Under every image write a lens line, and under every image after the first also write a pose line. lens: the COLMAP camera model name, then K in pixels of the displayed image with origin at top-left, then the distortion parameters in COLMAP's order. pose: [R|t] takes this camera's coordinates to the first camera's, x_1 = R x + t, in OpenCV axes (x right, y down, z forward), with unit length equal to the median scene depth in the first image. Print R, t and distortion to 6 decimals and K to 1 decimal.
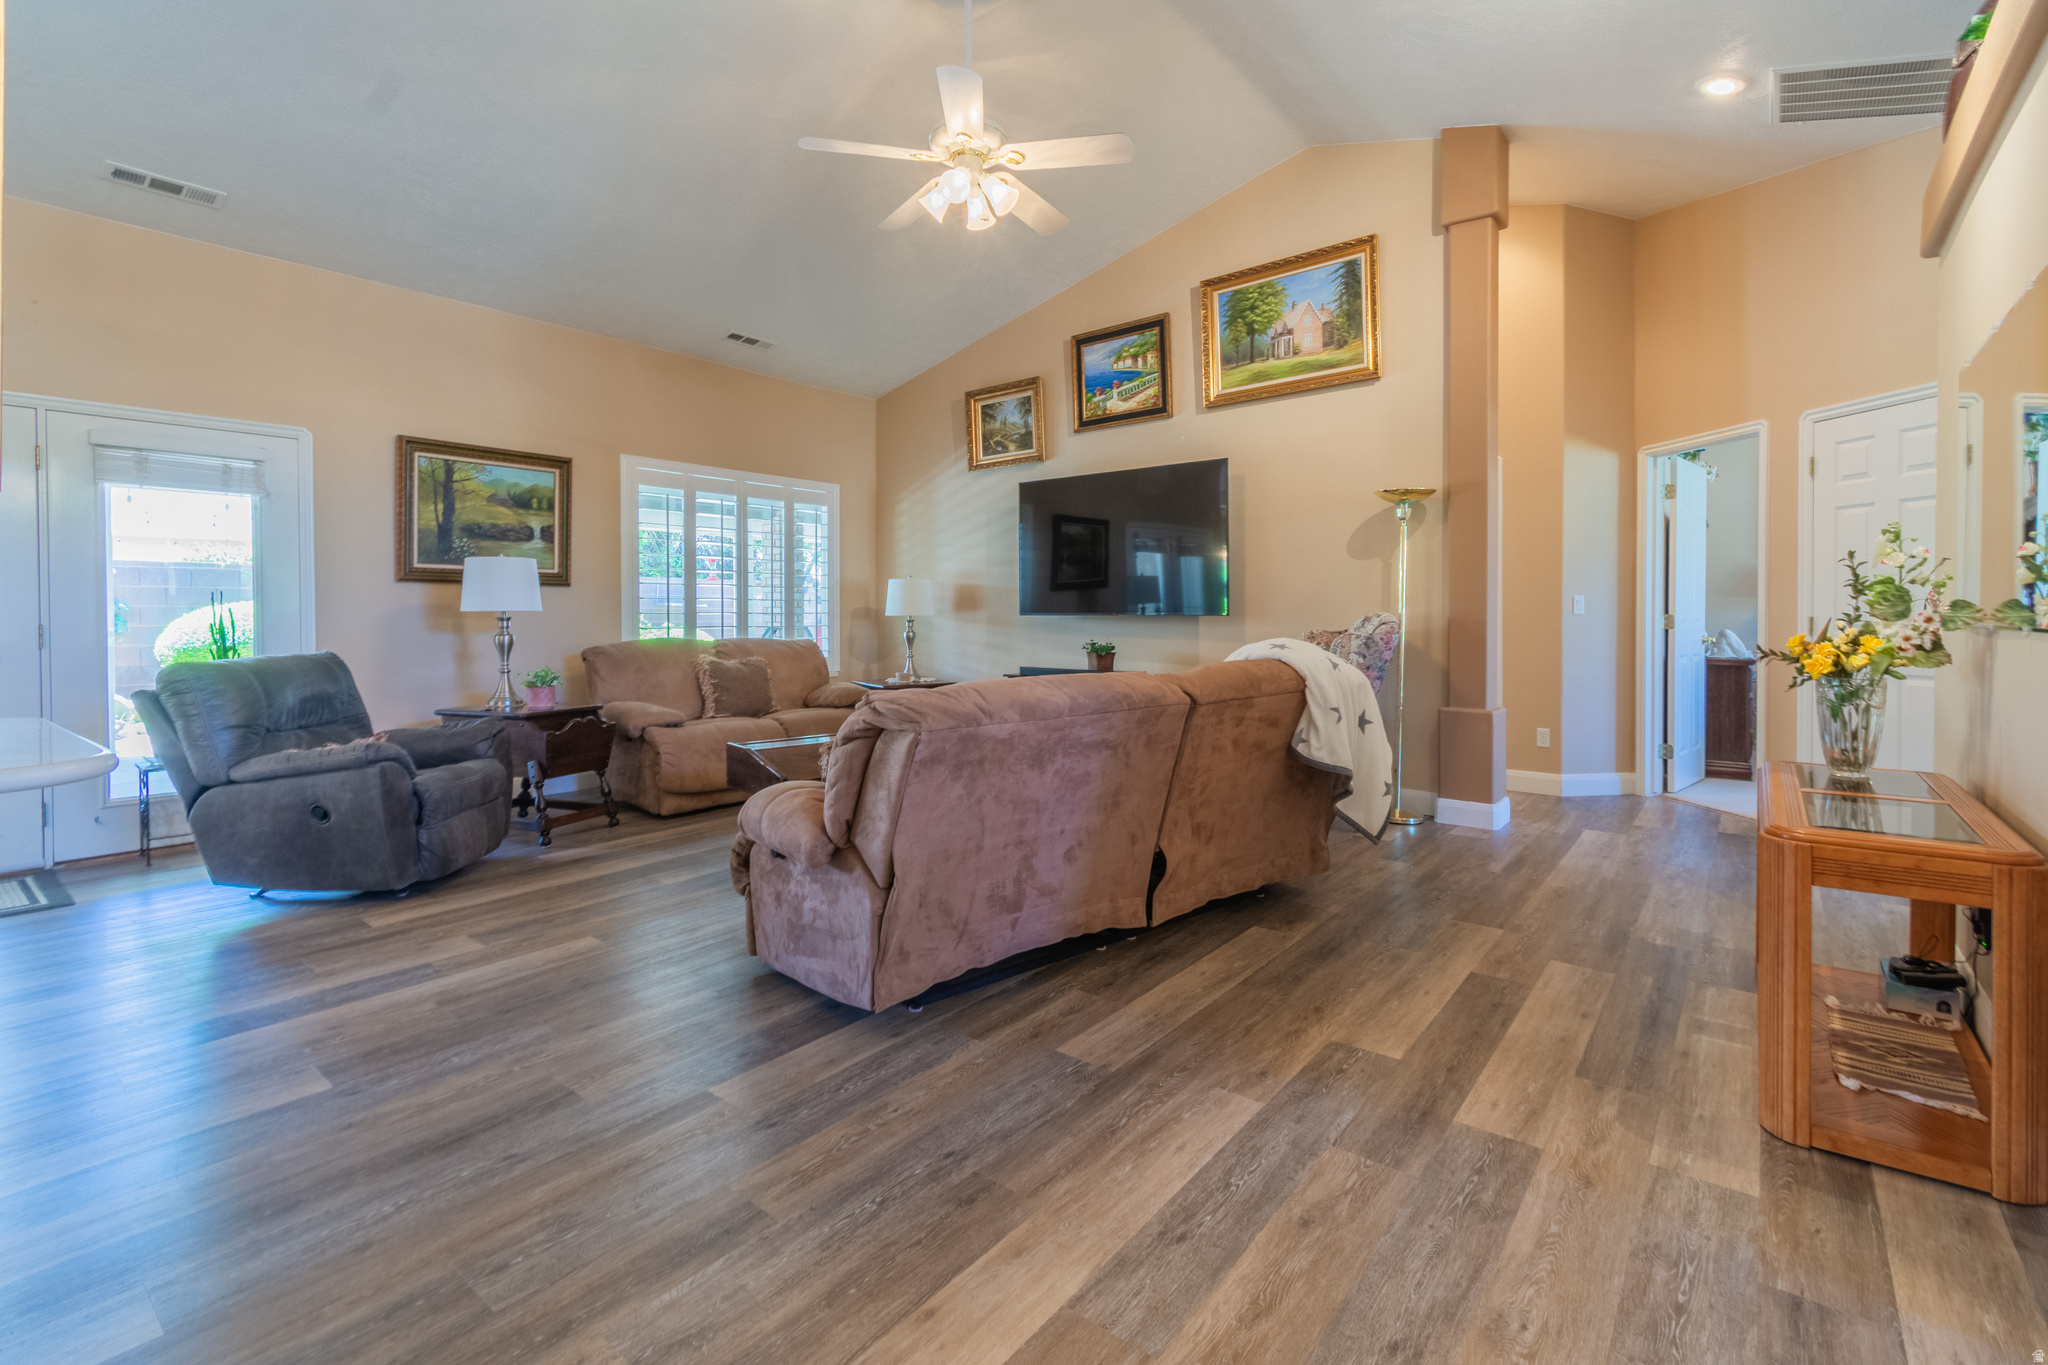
lens RADIAL K [[937.5, 0, 1025.4], [0, 937.5, 604.9], [0, 0, 1]] dist [-0.000220, -0.000113]
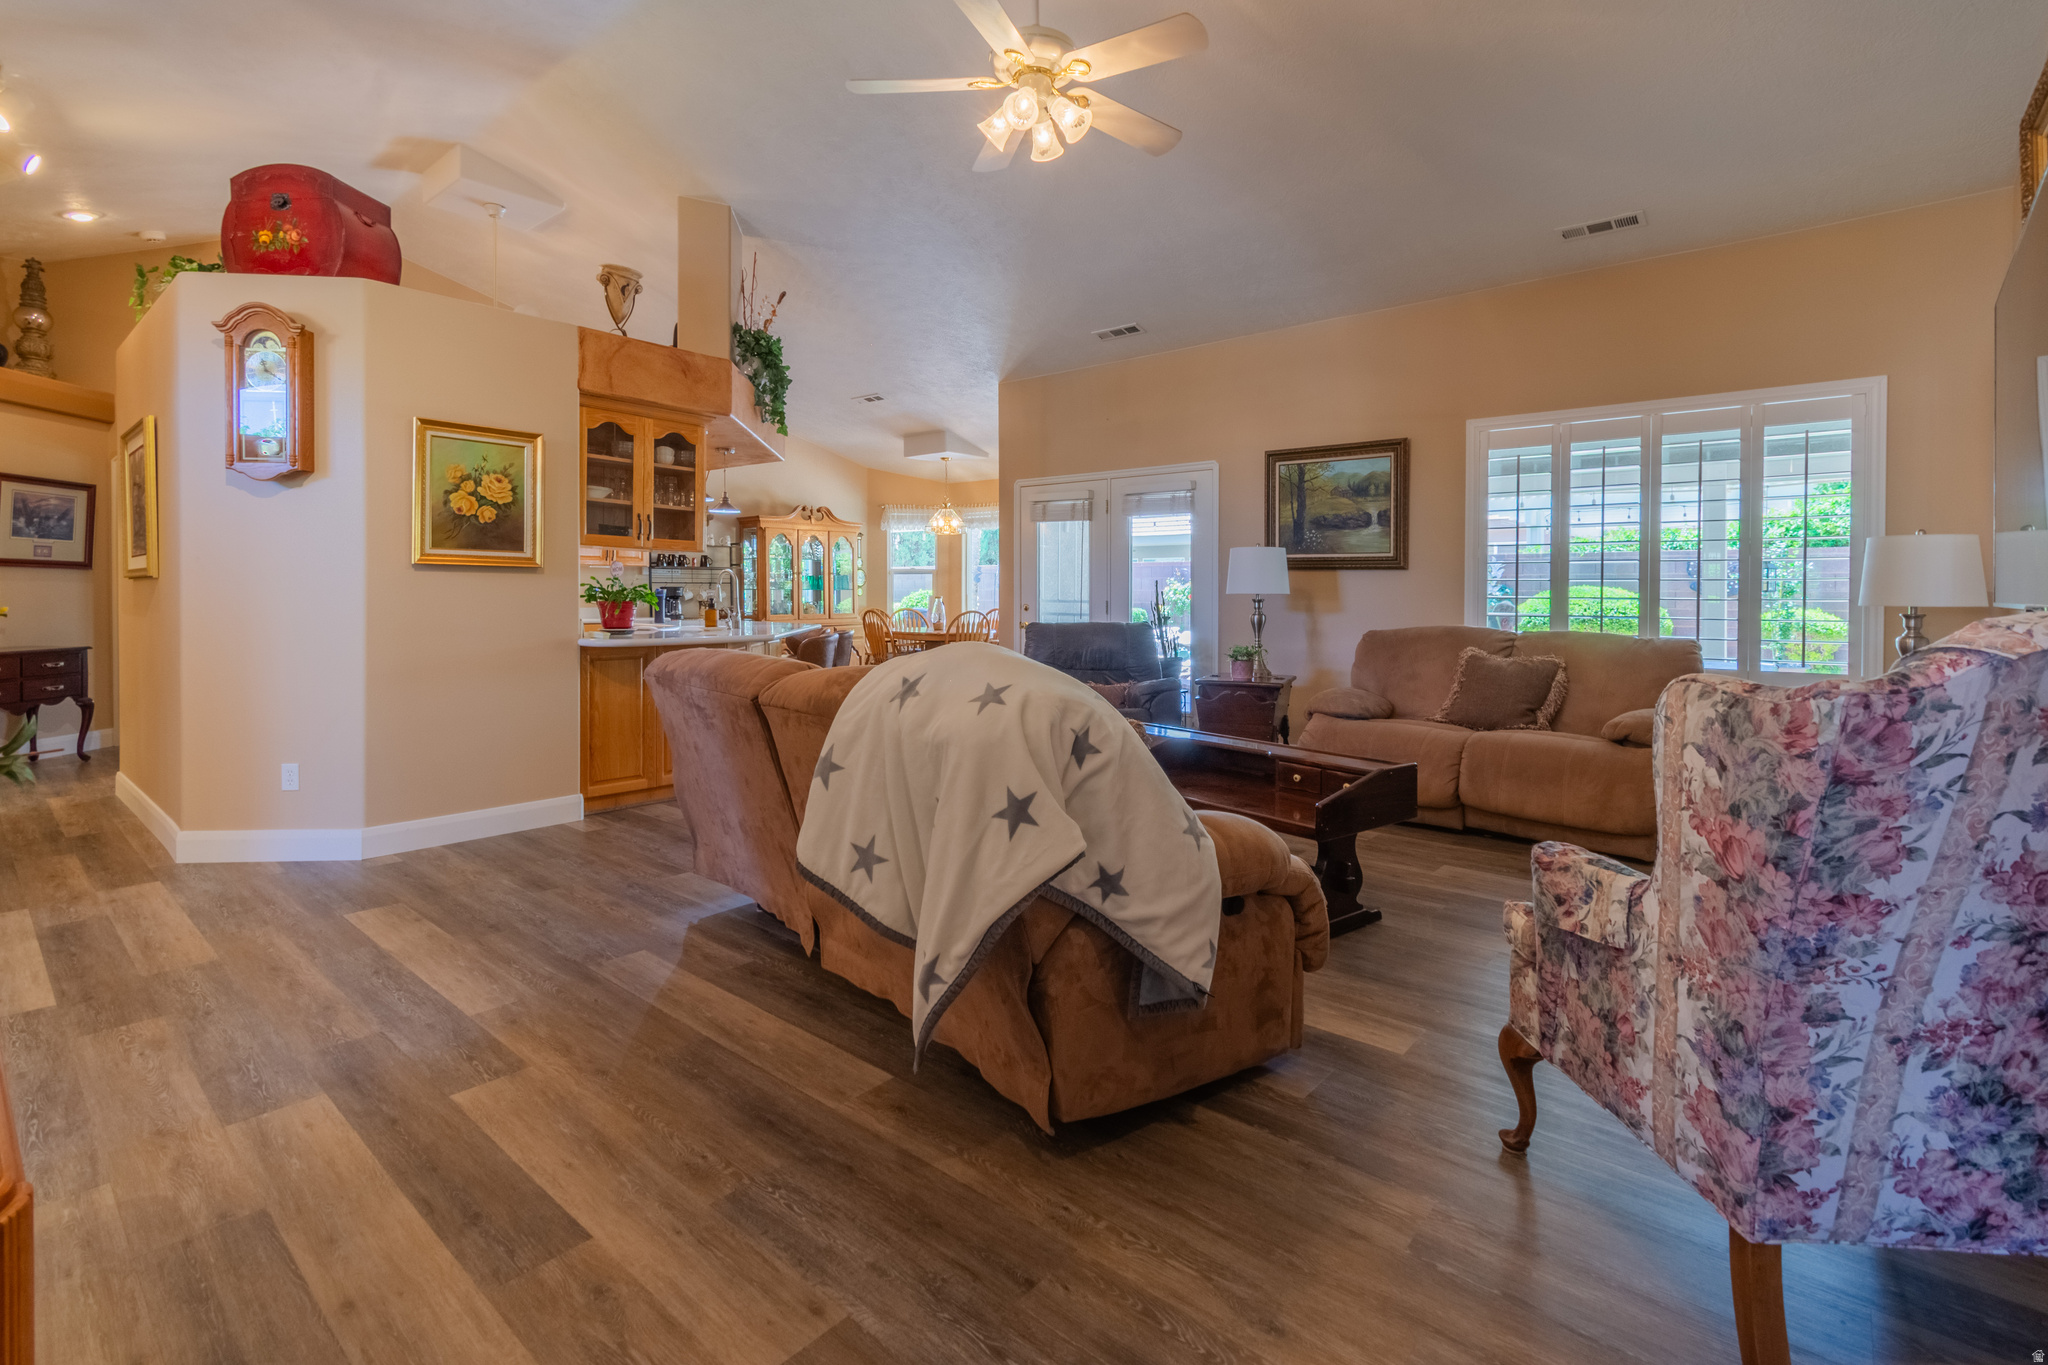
lens RADIAL K [[937.5, 0, 1025.4], [0, 937.5, 604.9], [0, 0, 1]] dist [-0.000220, -0.000113]
pose [[-0.040555, 0.013955, -0.999080, 0.549079], [0.003011, 0.999900, 0.013844, 0.002904], [0.999173, -0.002447, -0.040593, 0.689528]]
